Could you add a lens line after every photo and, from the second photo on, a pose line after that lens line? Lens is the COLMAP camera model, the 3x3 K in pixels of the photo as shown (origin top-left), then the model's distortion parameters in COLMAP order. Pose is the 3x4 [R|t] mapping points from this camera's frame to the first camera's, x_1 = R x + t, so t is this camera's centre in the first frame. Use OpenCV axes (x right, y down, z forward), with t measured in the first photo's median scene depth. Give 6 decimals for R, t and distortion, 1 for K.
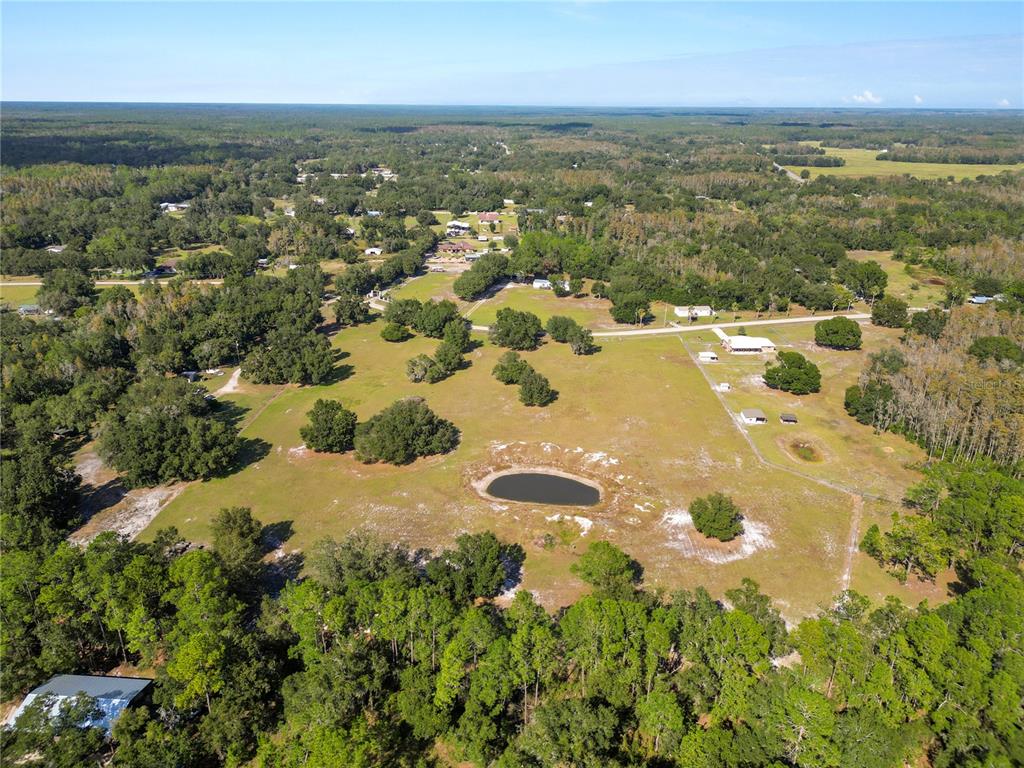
lens RADIAL K [[714.8, 0, 512.0], [0, 714.8, 384.0], [0, 0, 1]] dist [0.112453, -0.132297]
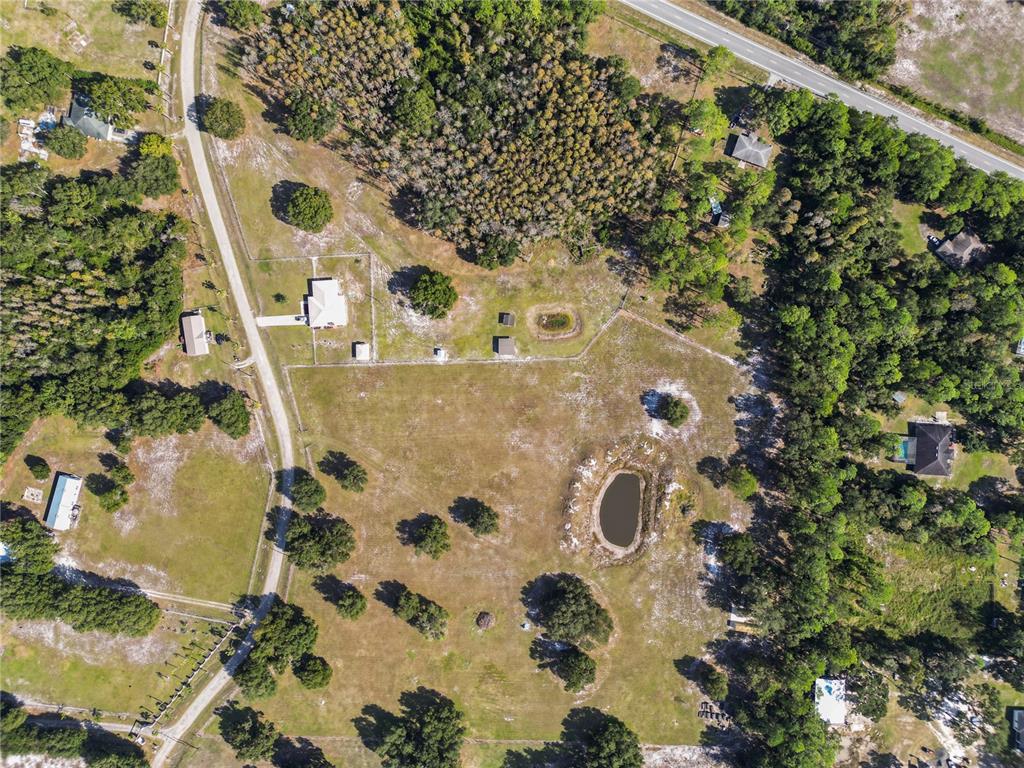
lens RADIAL K [[714.8, 0, 512.0], [0, 714.8, 384.0], [0, 0, 1]] dist [0.112453, -0.132297]
pose [[-0.047185, -0.998785, -0.014233, 0.335452], [0.365907, -0.030541, 0.930150, -1.321973], [-0.929454, 0.038681, 0.366903, 0.627588]]
